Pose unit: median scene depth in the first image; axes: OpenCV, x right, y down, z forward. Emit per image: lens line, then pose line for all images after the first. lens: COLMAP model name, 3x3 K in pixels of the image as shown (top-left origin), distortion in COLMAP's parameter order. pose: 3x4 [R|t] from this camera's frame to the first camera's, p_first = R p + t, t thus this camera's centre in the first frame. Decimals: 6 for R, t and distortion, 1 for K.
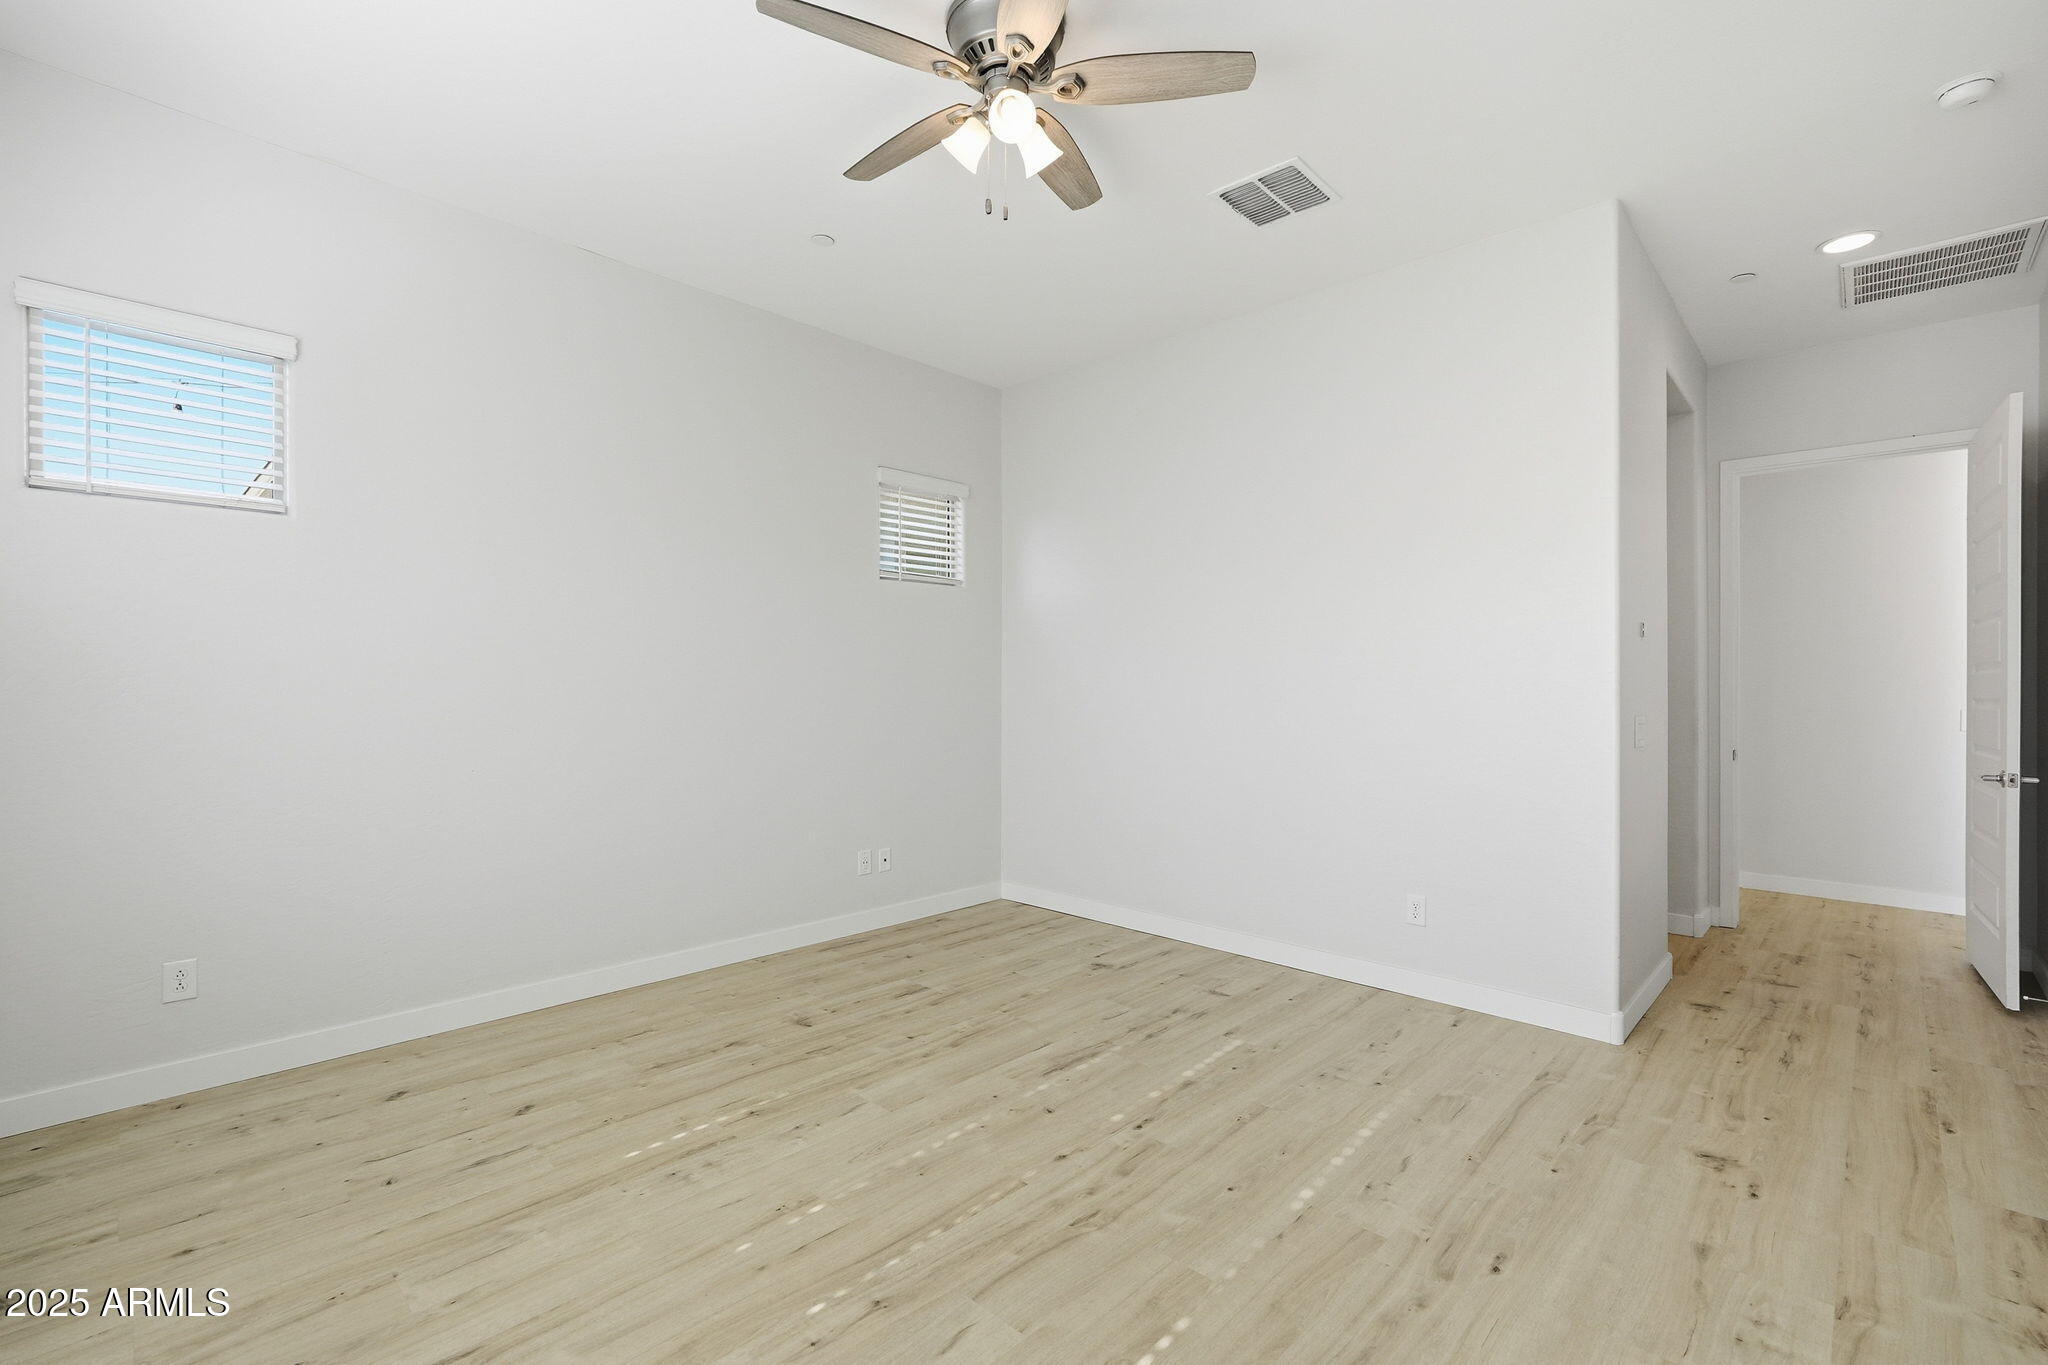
lens RADIAL K [[905.2, 0, 1024.0], [0, 905.2, 695.8], [0, 0, 1]] dist [-0.015443, 0.008830]
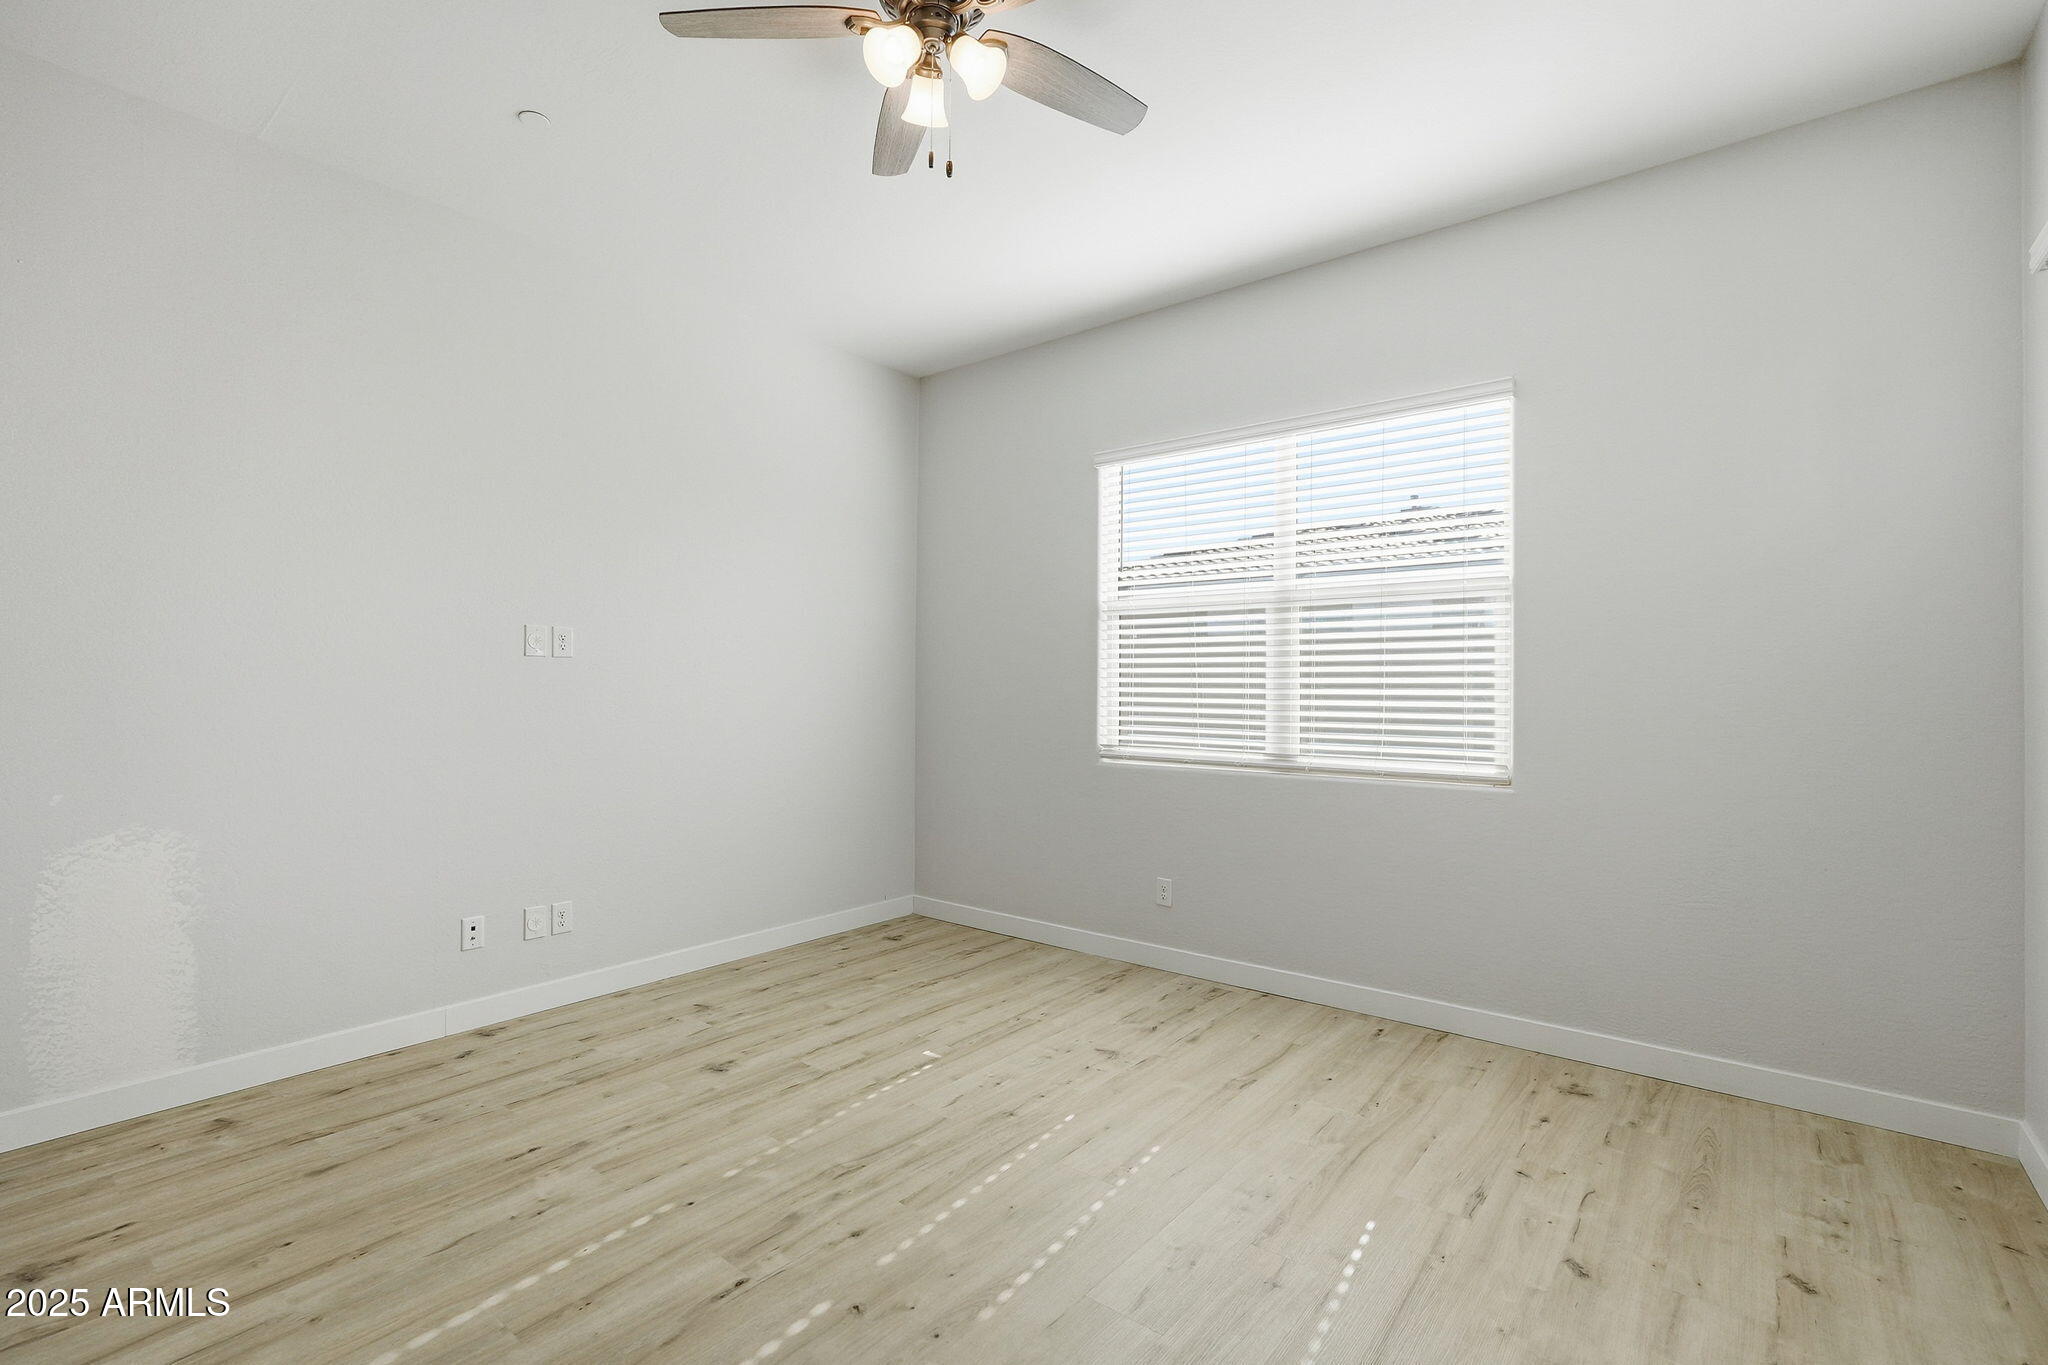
lens RADIAL K [[926.5, 0, 1026.6], [0, 926.5, 684.4], [0, 0, 1]] dist [-0.002402, 0.001112]
pose [[-0.996570, -0.006756, -0.082476, -0.035561], [-0.007239, 0.999958, 0.005555, -0.017883], [0.082435, 0.006133, -0.996578, 1.527002]]
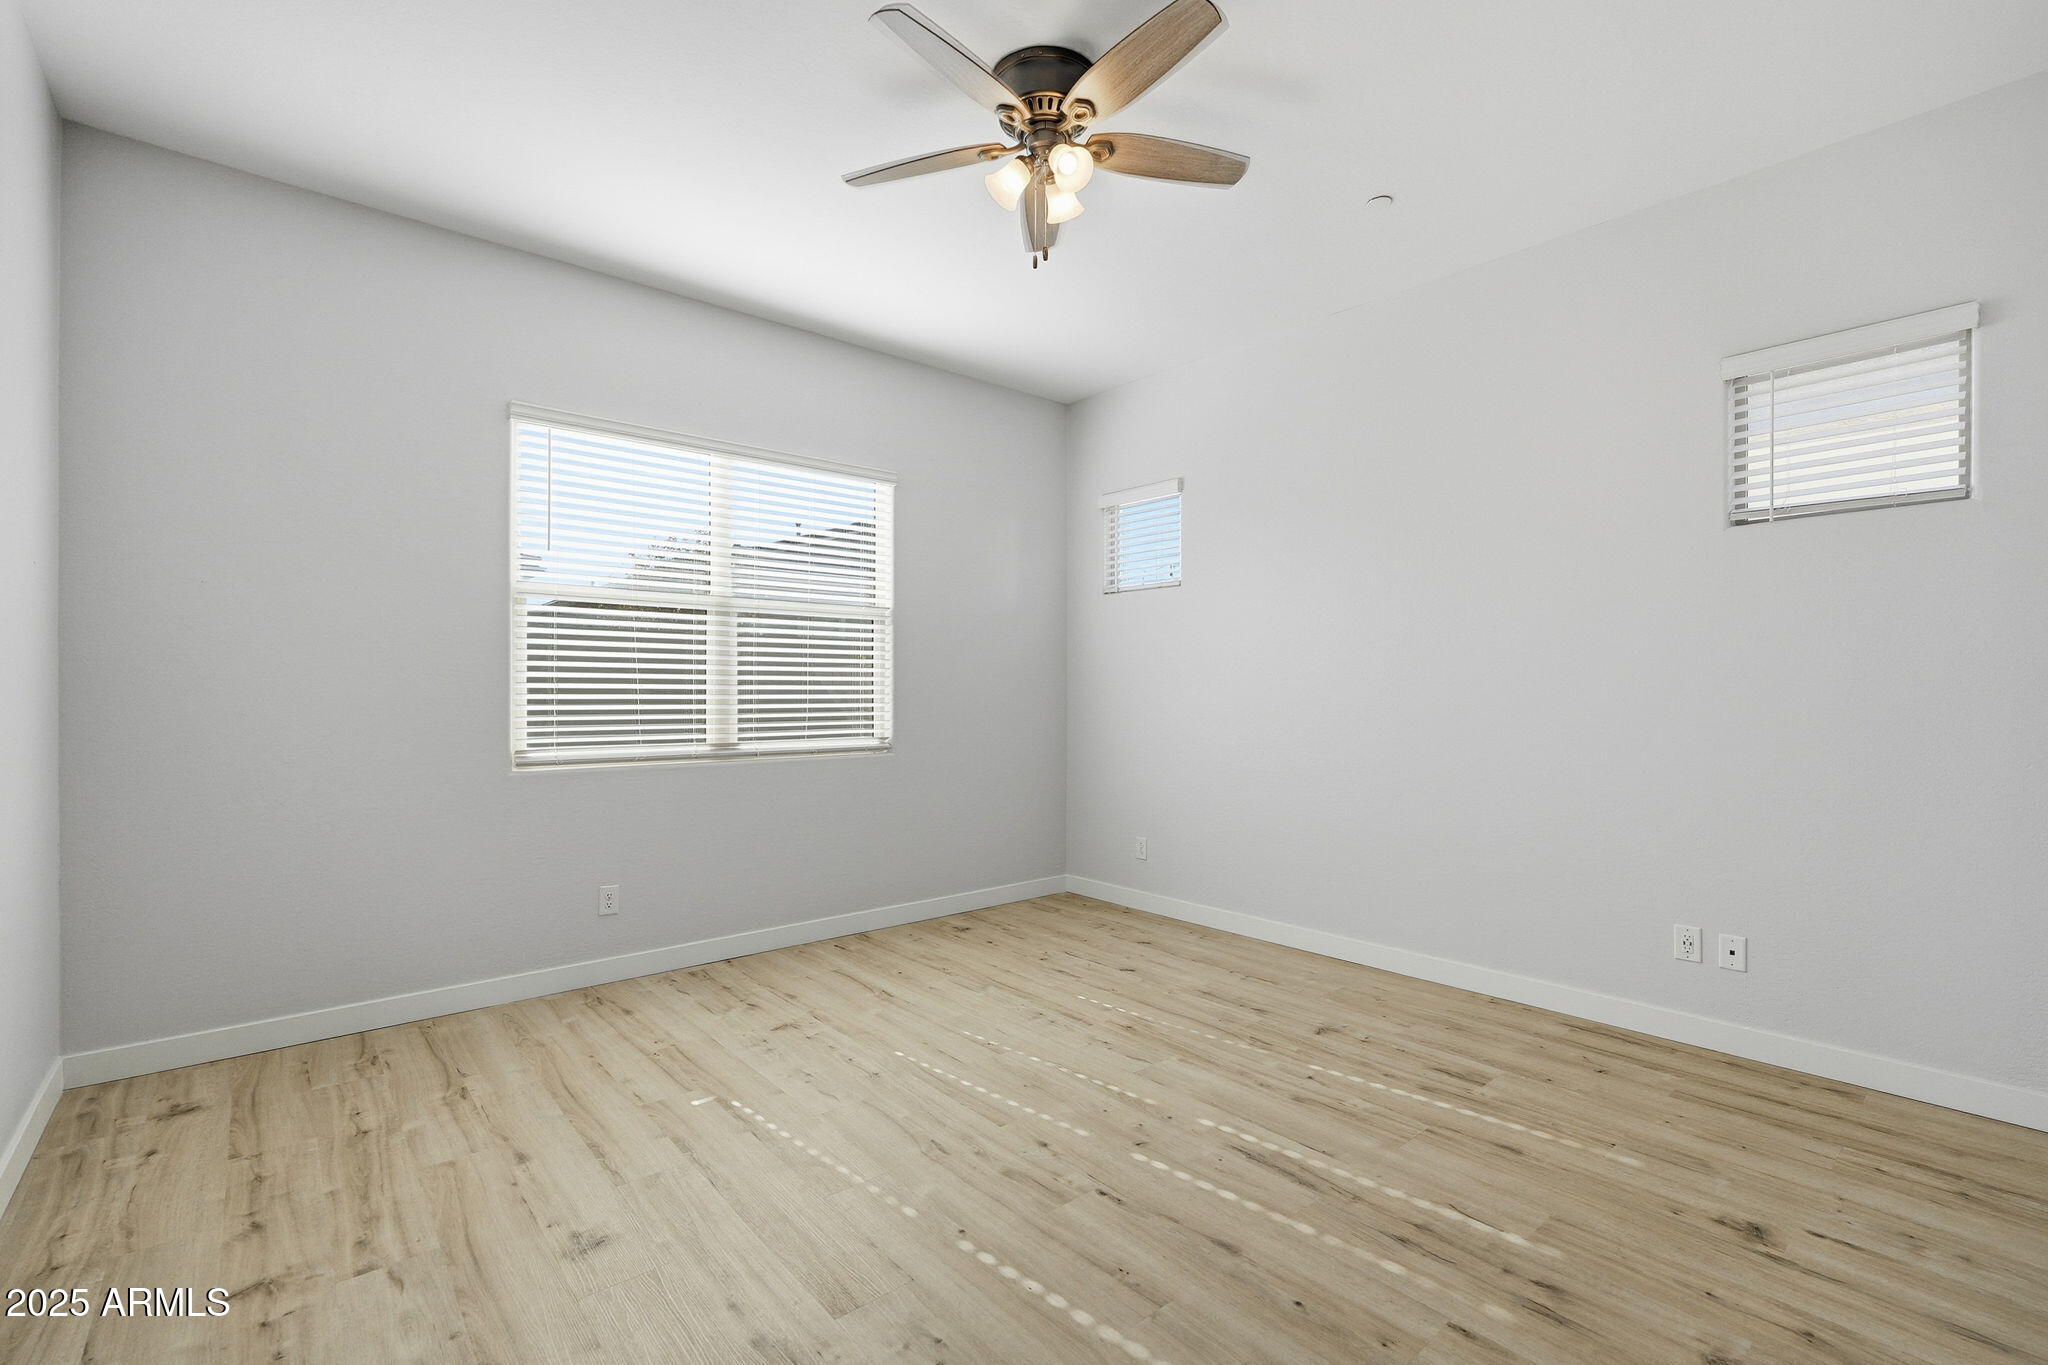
lens RADIAL K [[905.2, 0, 1024.0], [0, 905.2, 695.8], [0, 0, 1]] dist [-0.015443, 0.008830]
pose [[-0.098368, 0.003380, -0.995144, 0.855978], [-0.012057, 0.999917, 0.004588, -0.002184], [0.995077, 0.012450, -0.098319, 0.863563]]
